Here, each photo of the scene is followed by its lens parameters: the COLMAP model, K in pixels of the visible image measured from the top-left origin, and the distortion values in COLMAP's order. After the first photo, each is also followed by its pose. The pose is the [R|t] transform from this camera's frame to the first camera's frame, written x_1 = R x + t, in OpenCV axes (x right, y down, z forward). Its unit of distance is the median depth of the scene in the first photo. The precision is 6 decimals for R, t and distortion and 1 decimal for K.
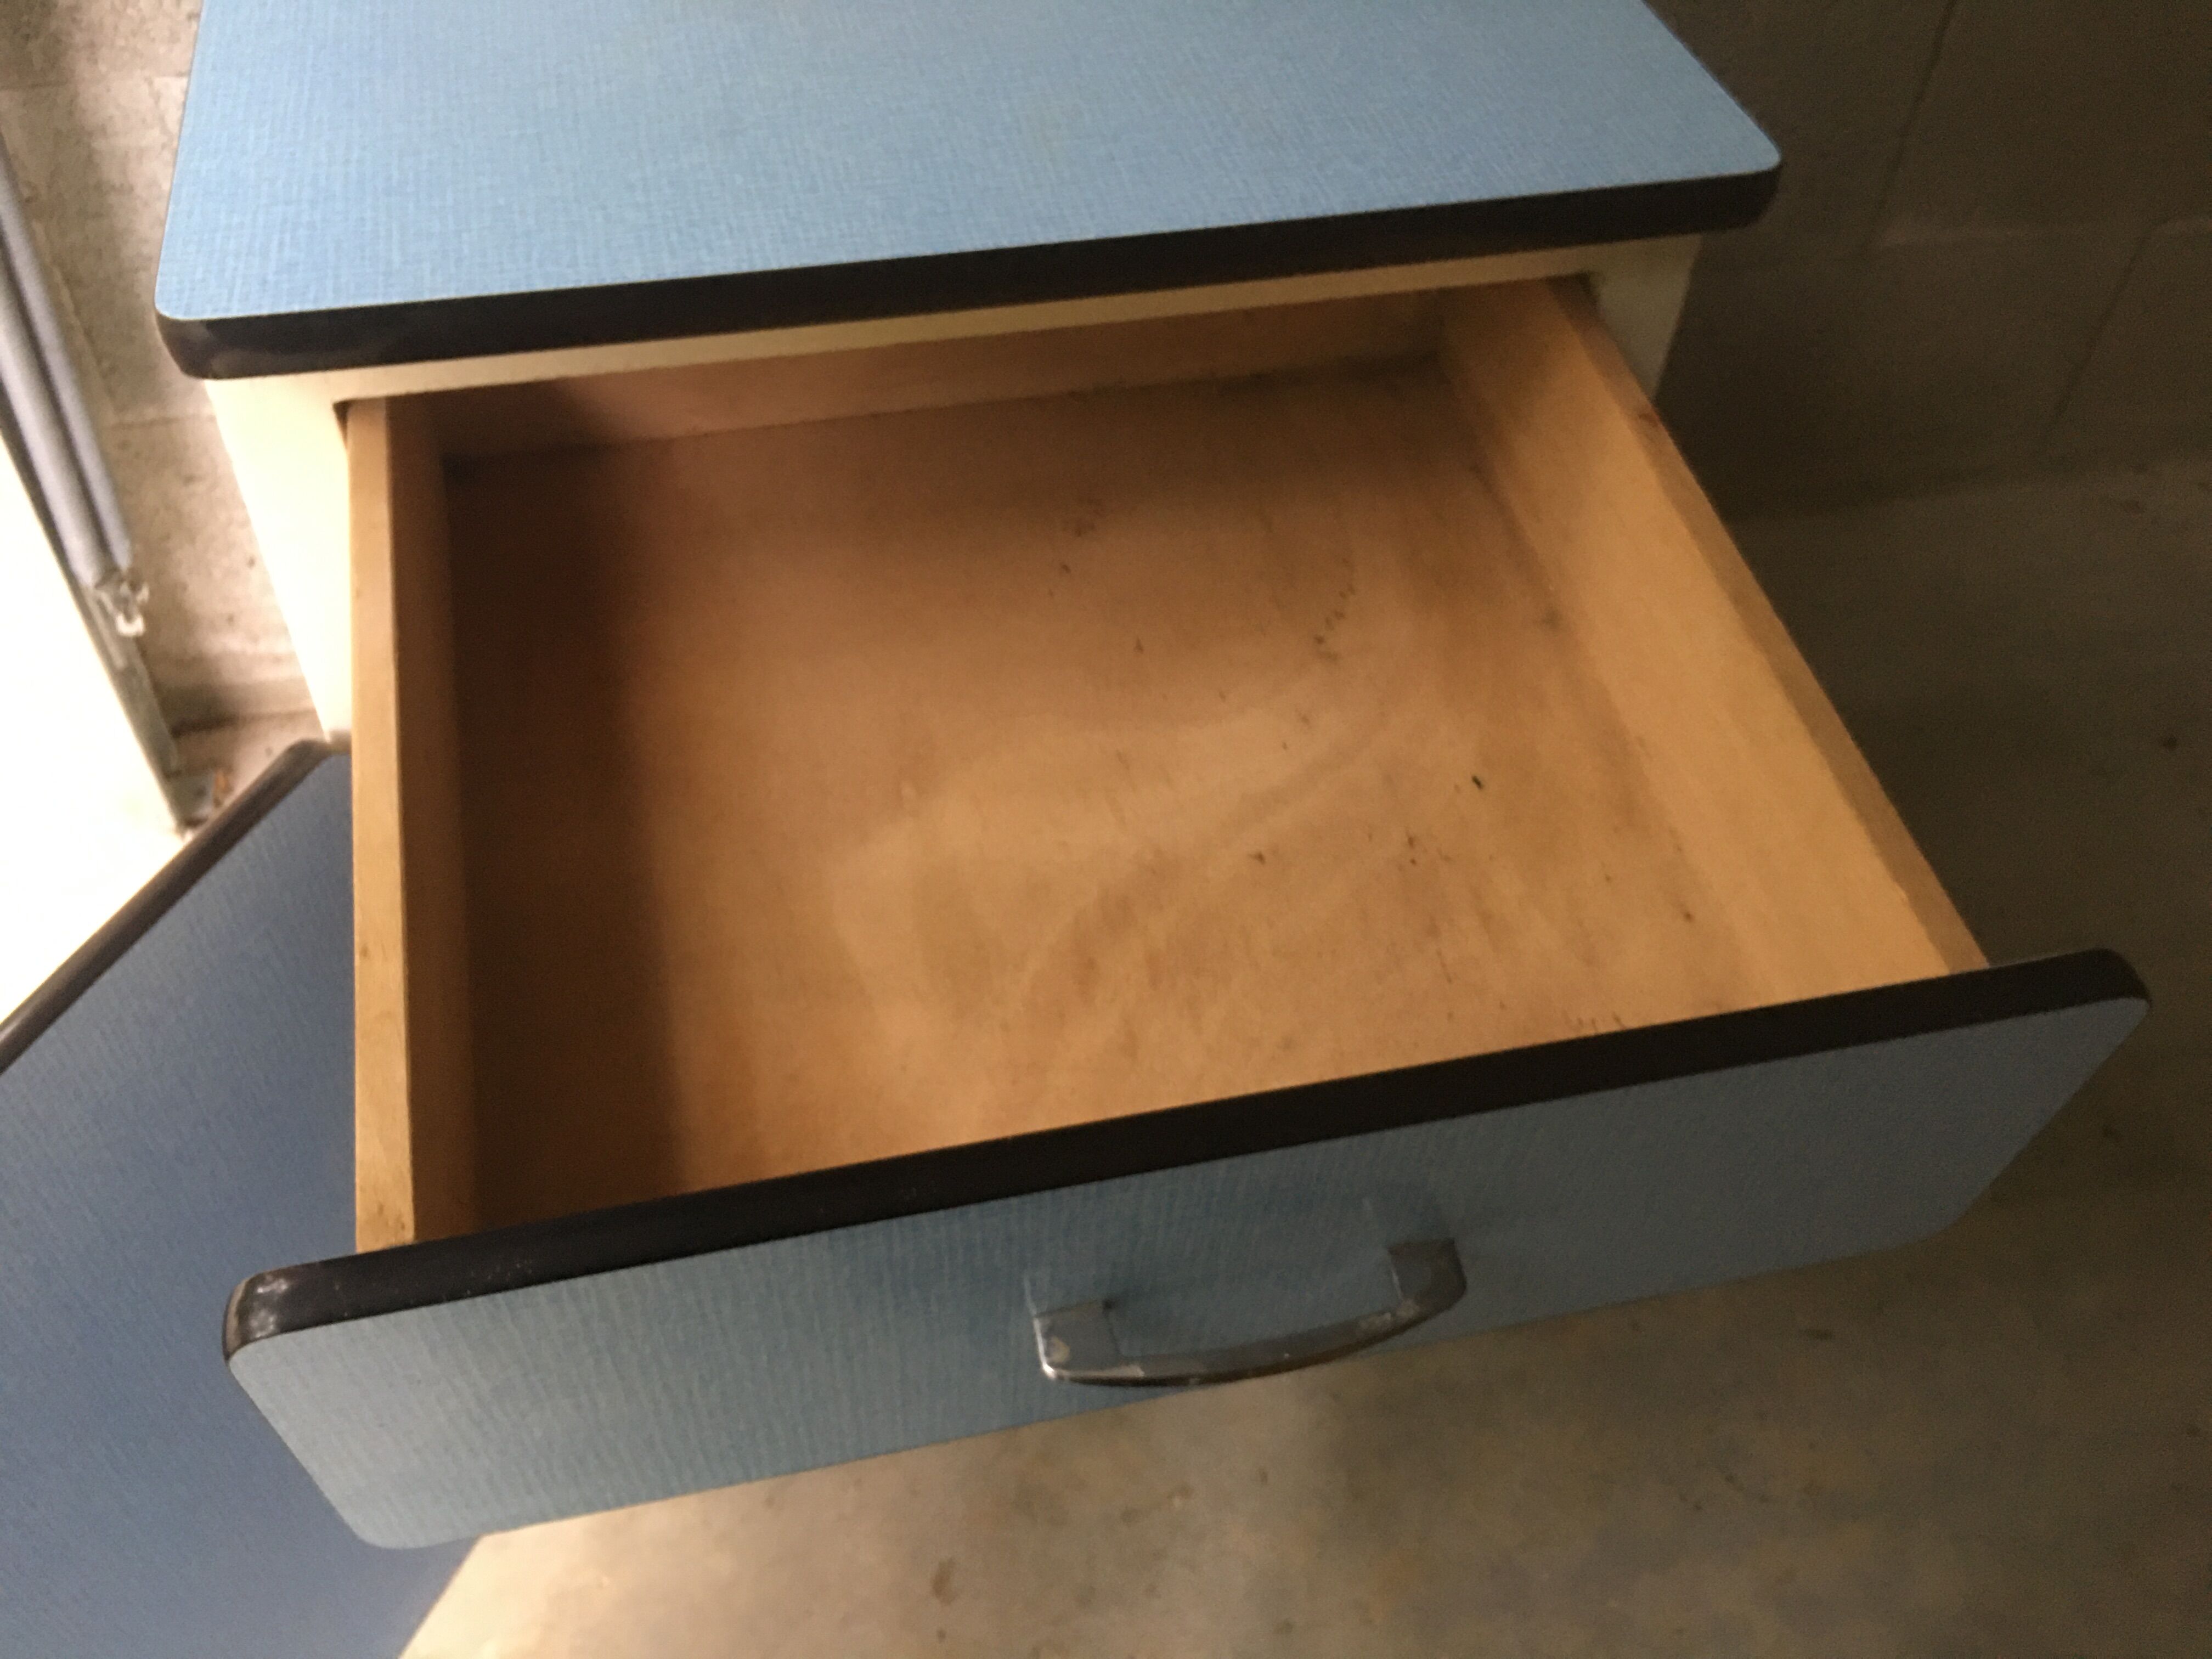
lens RADIAL K [[1932.2, 0, 1094.5], [0, 1932.2, 797.4], [0, 0, 1]] dist [0.078863, -0.127250]
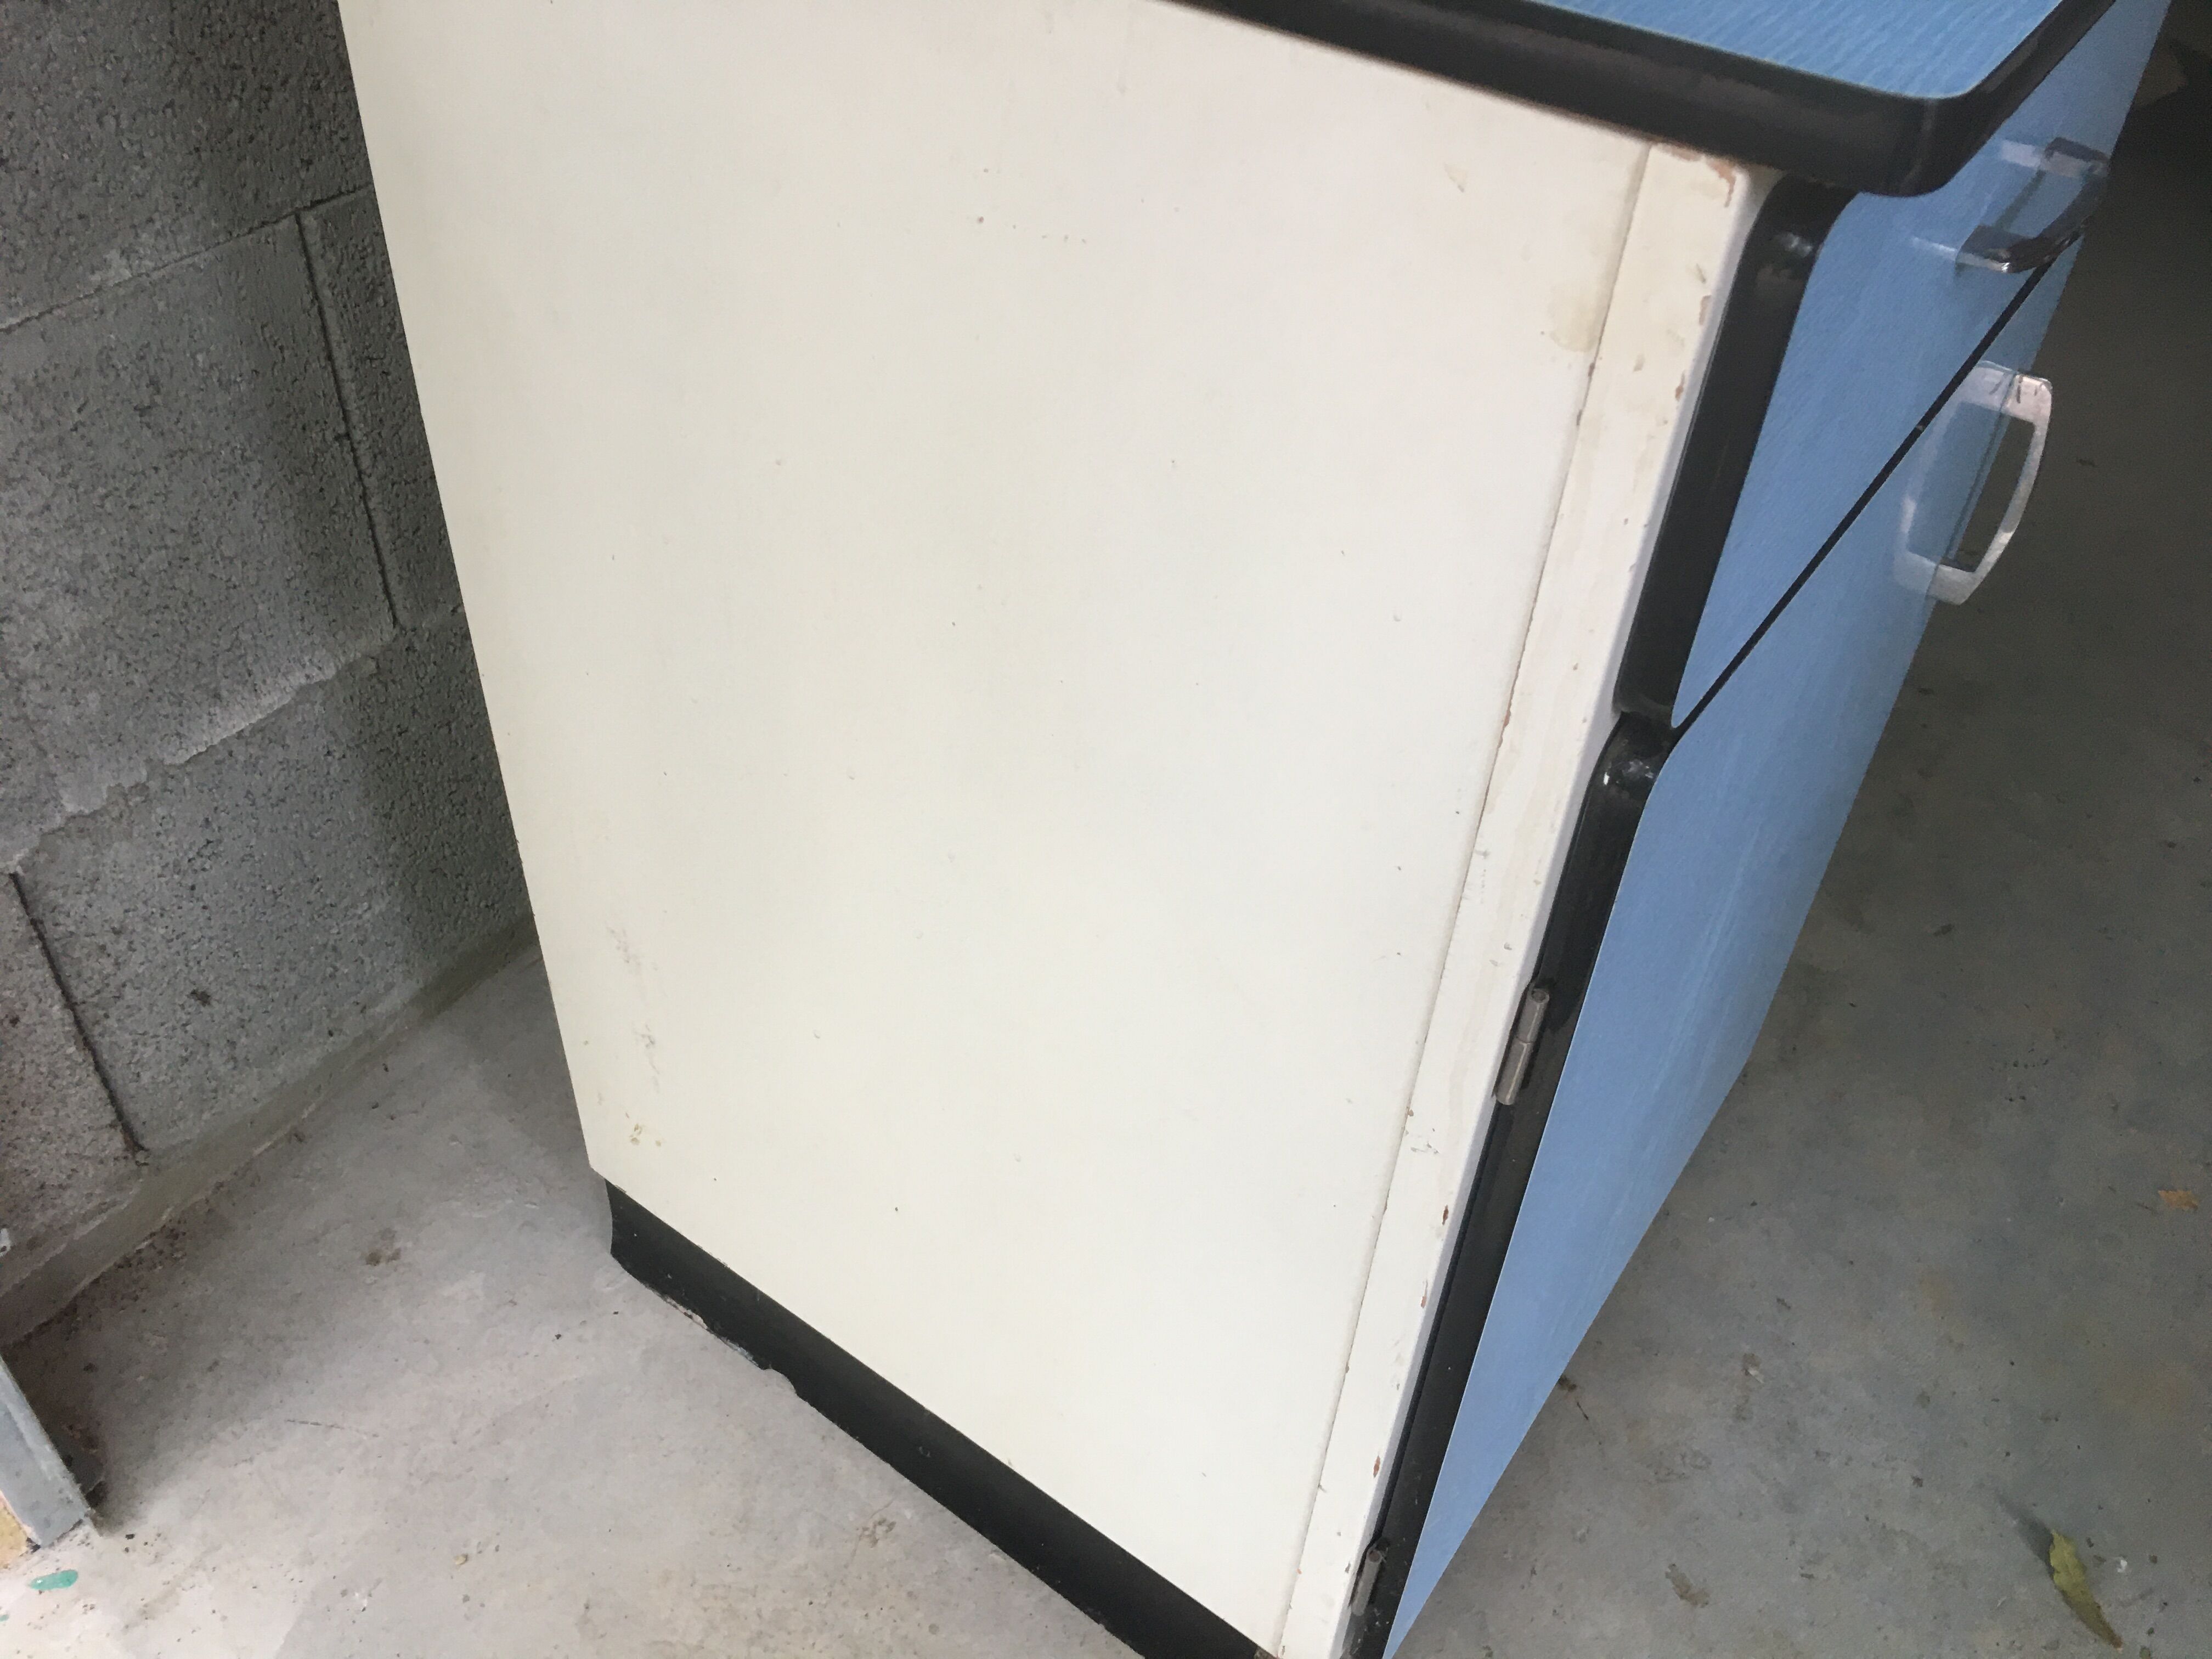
lens RADIAL K [[1892.6, 0, 1091.0], [0, 1892.6, 803.2], [0, 0, 1]] dist [0.070325, -0.115487]
pose [[0.744807, -0.440471, 0.501246, -0.565995], [0.472314, 0.878624, 0.070275, -0.108266], [-0.471361, 0.184405, 0.862446, 0.303759]]
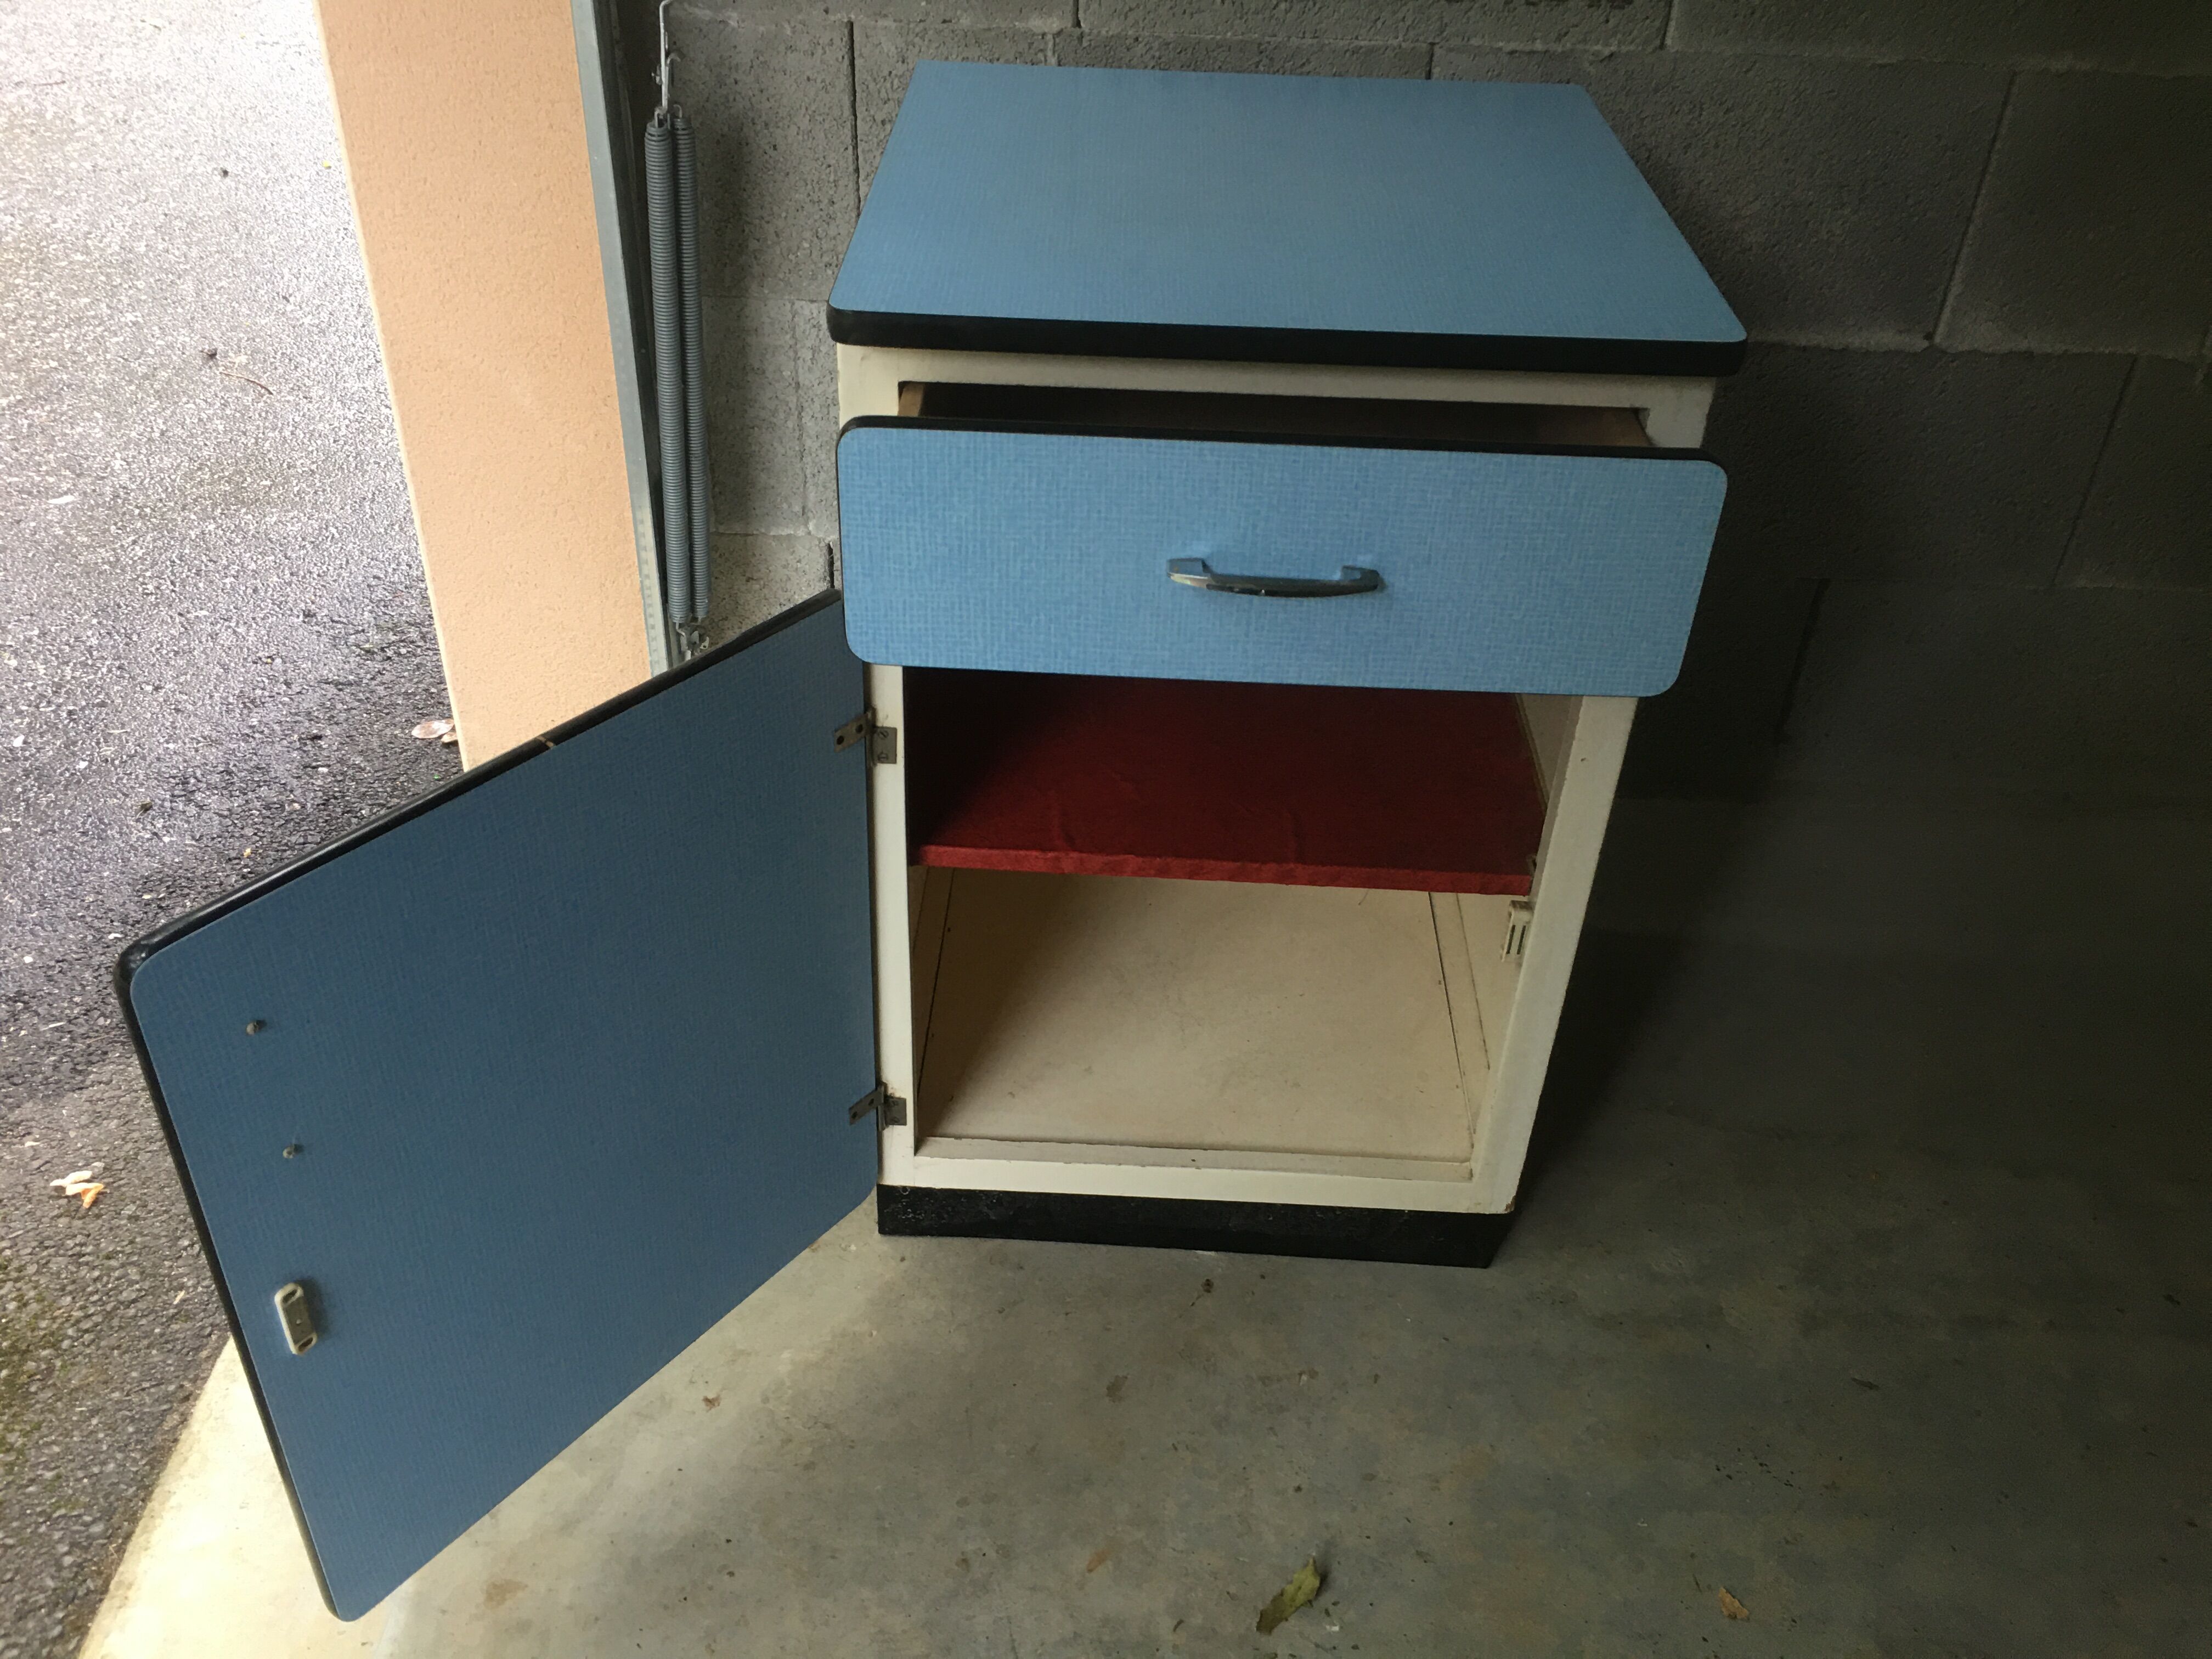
lens RADIAL K [[1932.2, 0, 1094.5], [0, 1932.2, 797.4], [0, 0, 1]] dist [0.078863, -0.127250]
pose [[0.967448, 0.142856, -0.208894, 0.125168], [-0.184585, 0.963015, -0.196290, 0.278848], [0.173127, 0.228459, 0.958036, -0.347963]]
